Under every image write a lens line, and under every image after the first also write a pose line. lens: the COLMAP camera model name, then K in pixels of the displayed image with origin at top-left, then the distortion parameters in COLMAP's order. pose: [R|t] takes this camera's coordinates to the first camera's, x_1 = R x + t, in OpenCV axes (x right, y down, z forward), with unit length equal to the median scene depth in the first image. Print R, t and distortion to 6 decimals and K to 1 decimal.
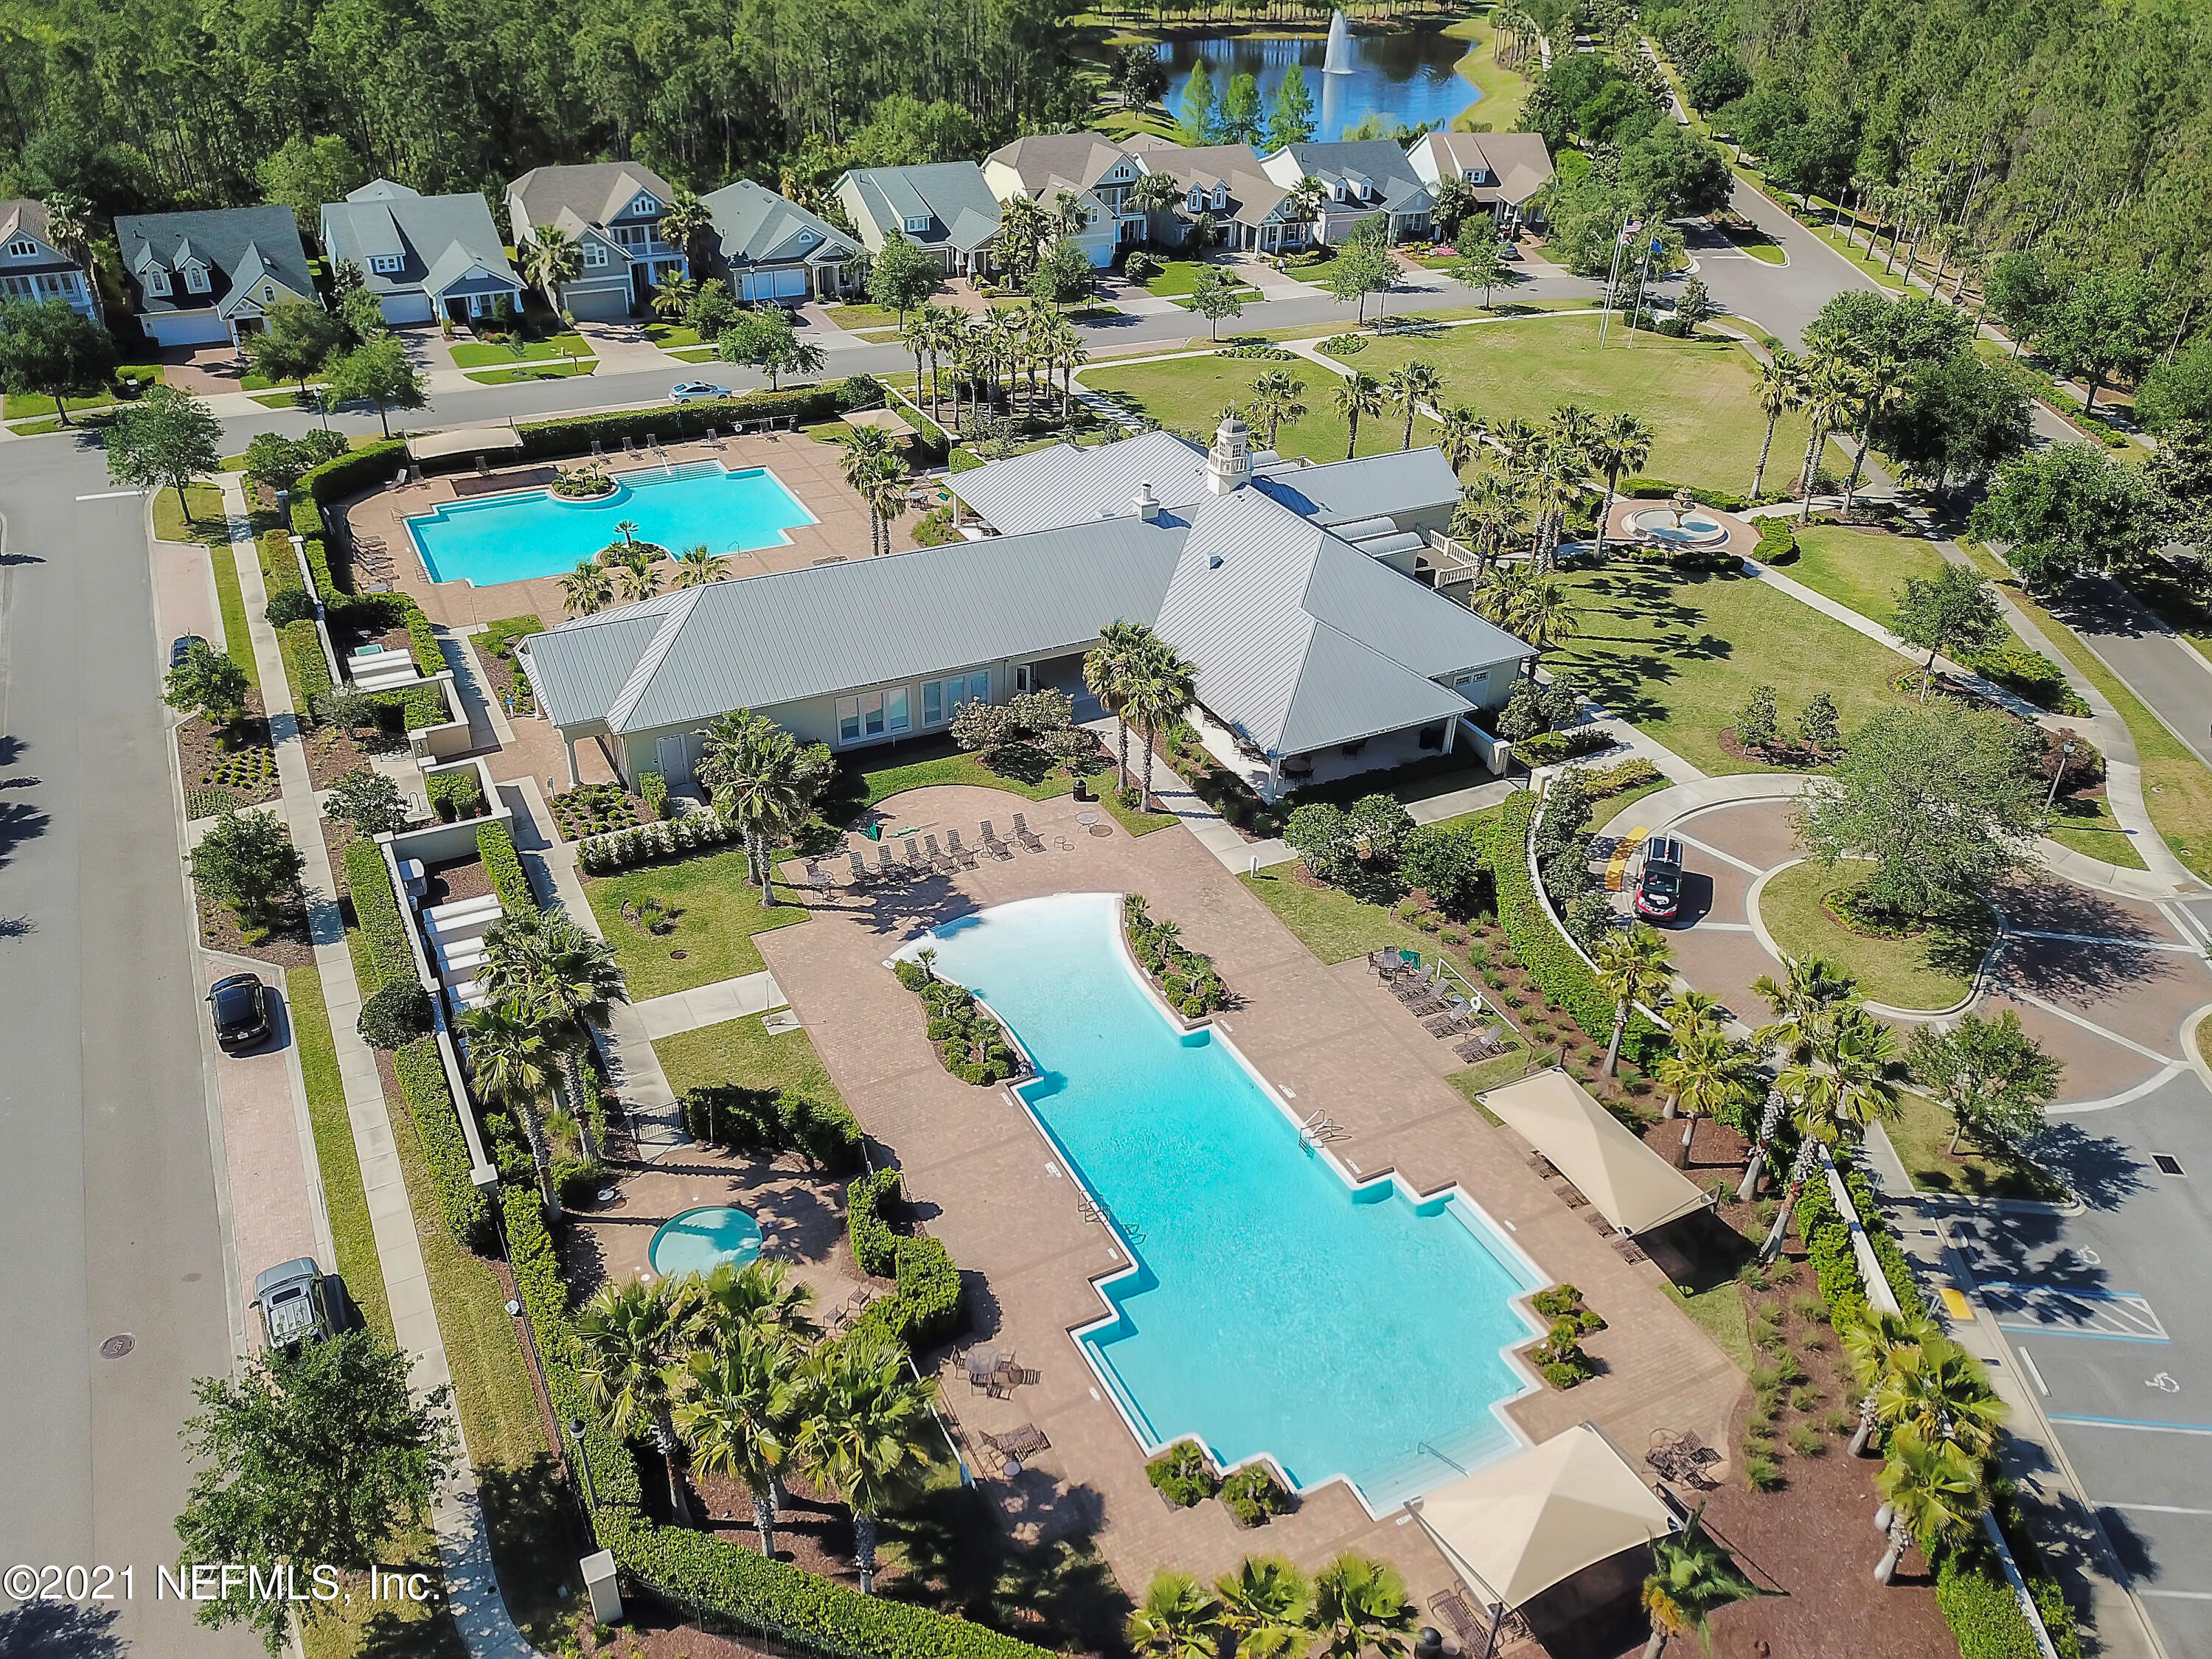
lens RADIAL K [[1677.0, 0, 1096.1], [0, 1677.0, 856.2], [0, 0, 1]] dist [0.008793, -0.011696]
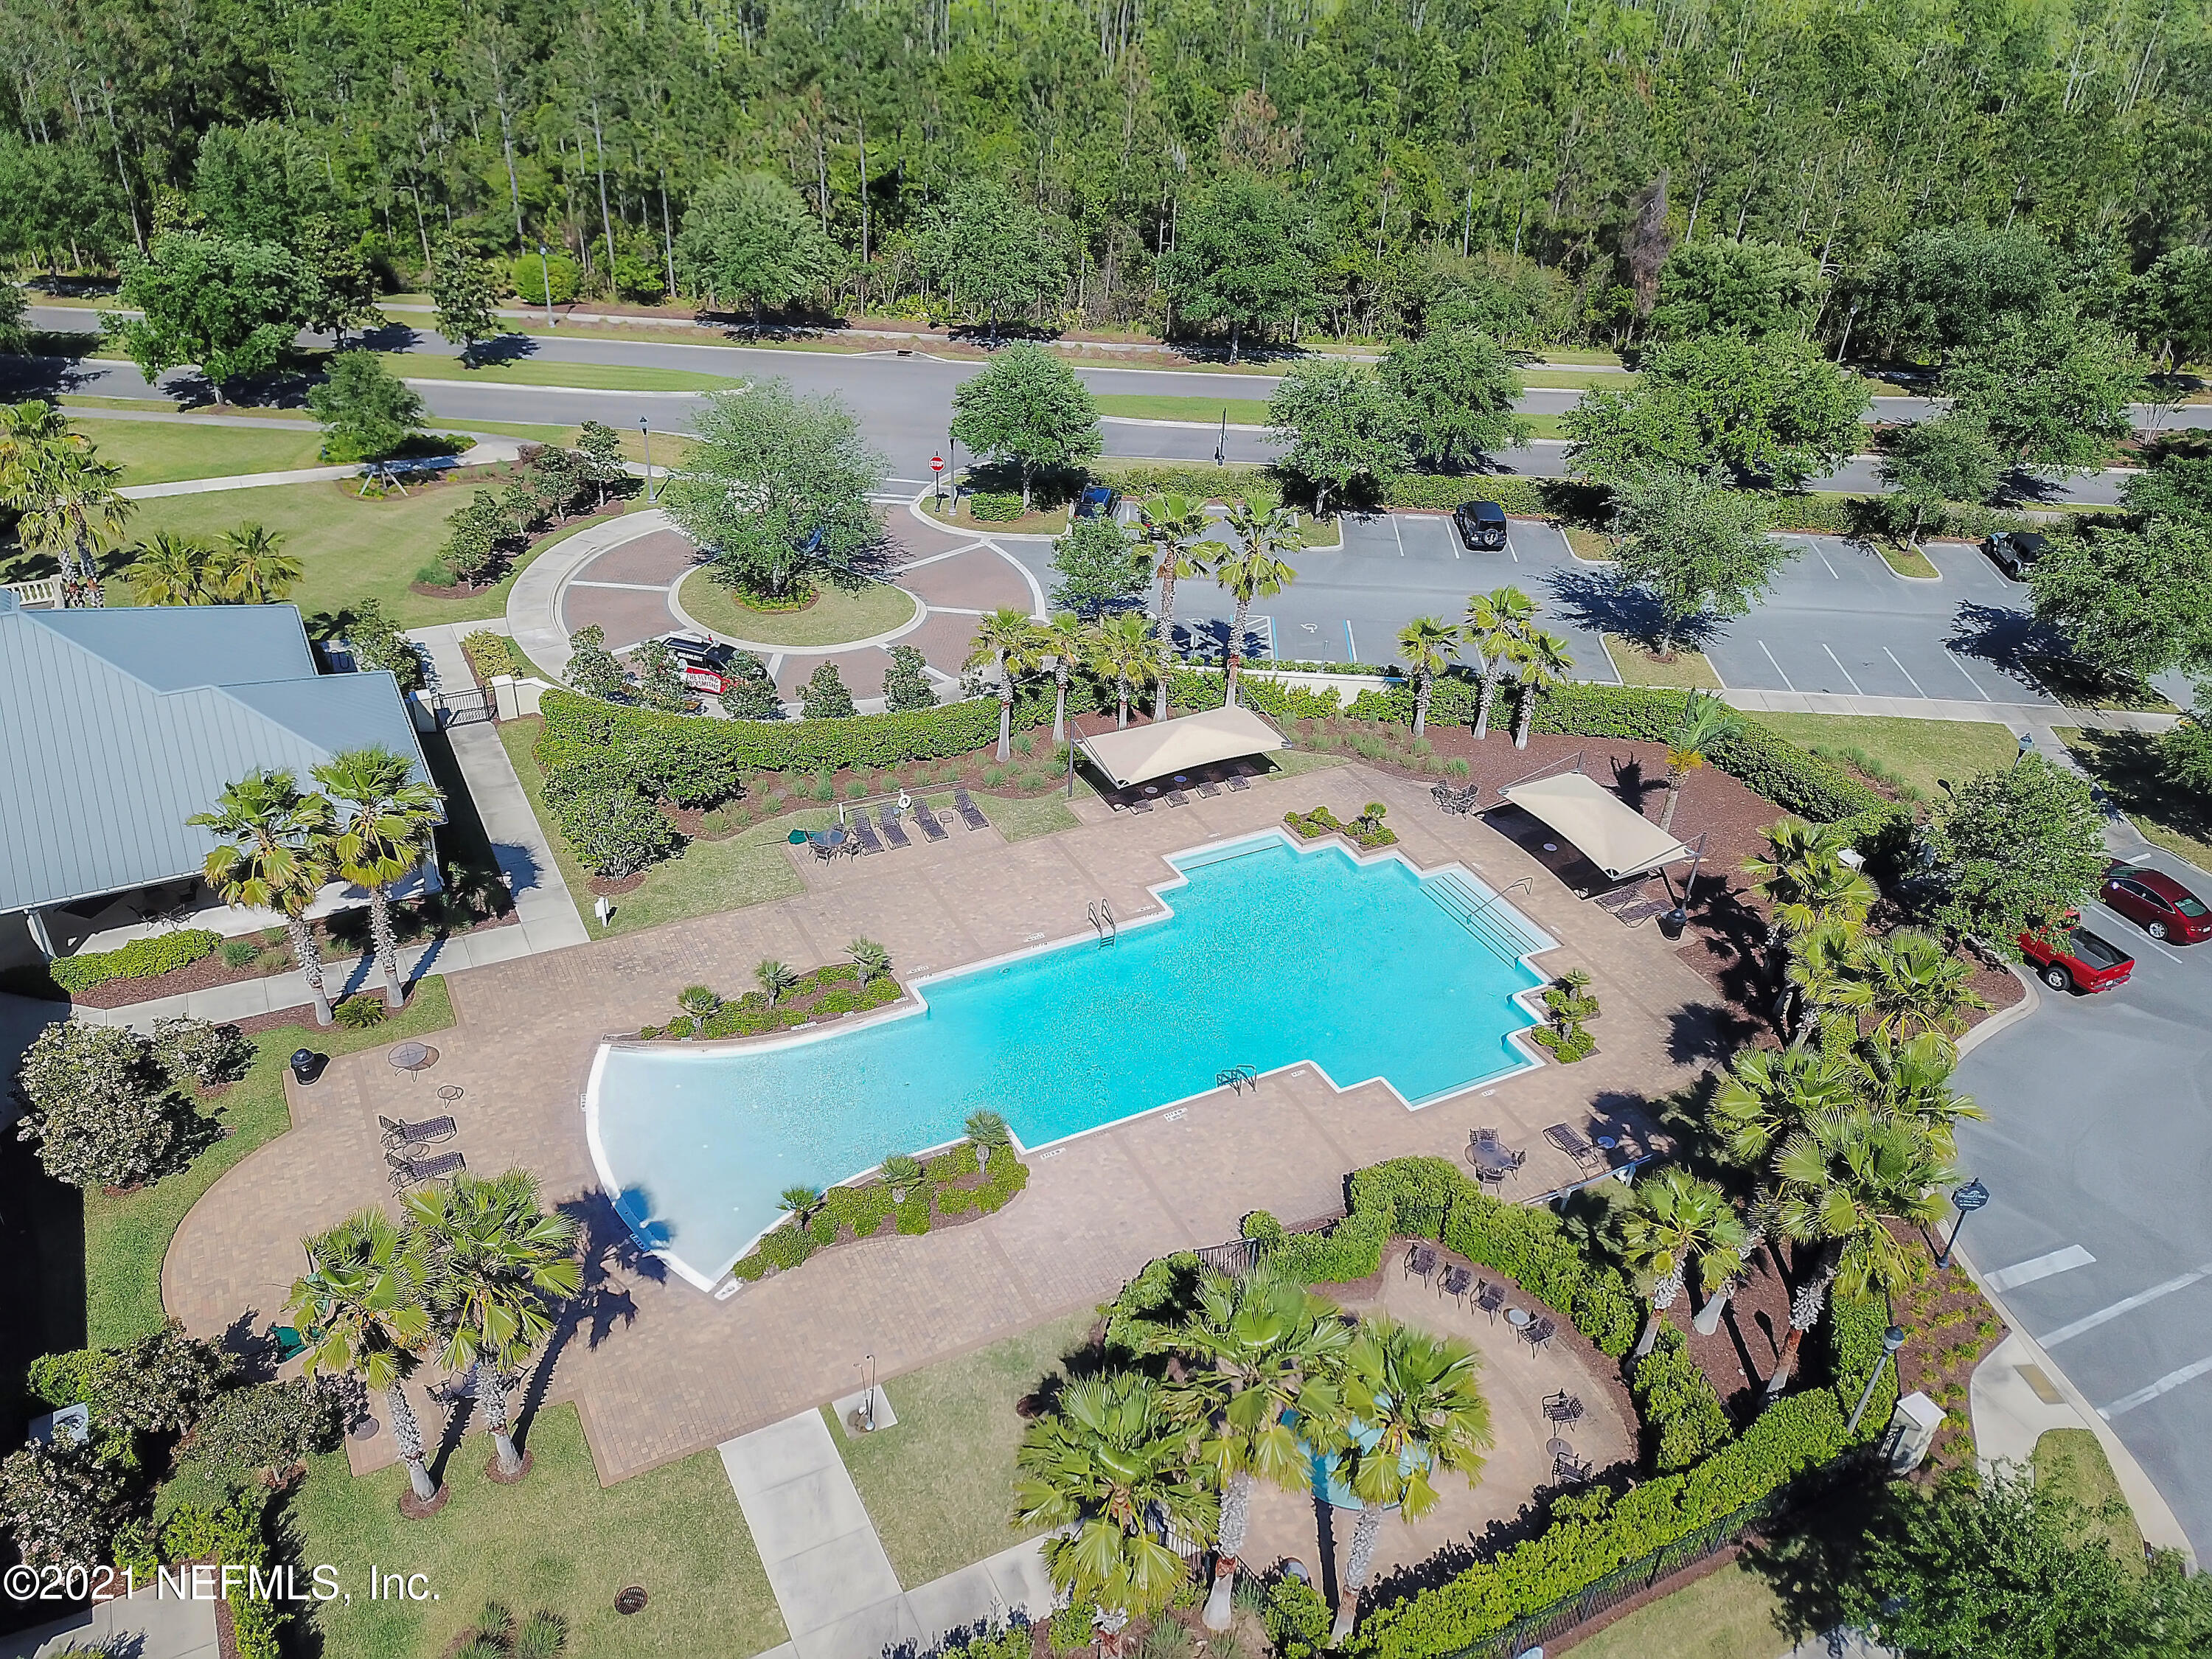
lens RADIAL K [[1677.0, 0, 1096.1], [0, 1677.0, 856.2], [0, 0, 1]] dist [0.008793, -0.011696]
pose [[-0.000143, -0.570344, 0.821406, -0.442051], [0.508431, 0.707273, 0.491184, -0.232408], [-0.861103, 0.417699, 0.289880, 0.507004]]
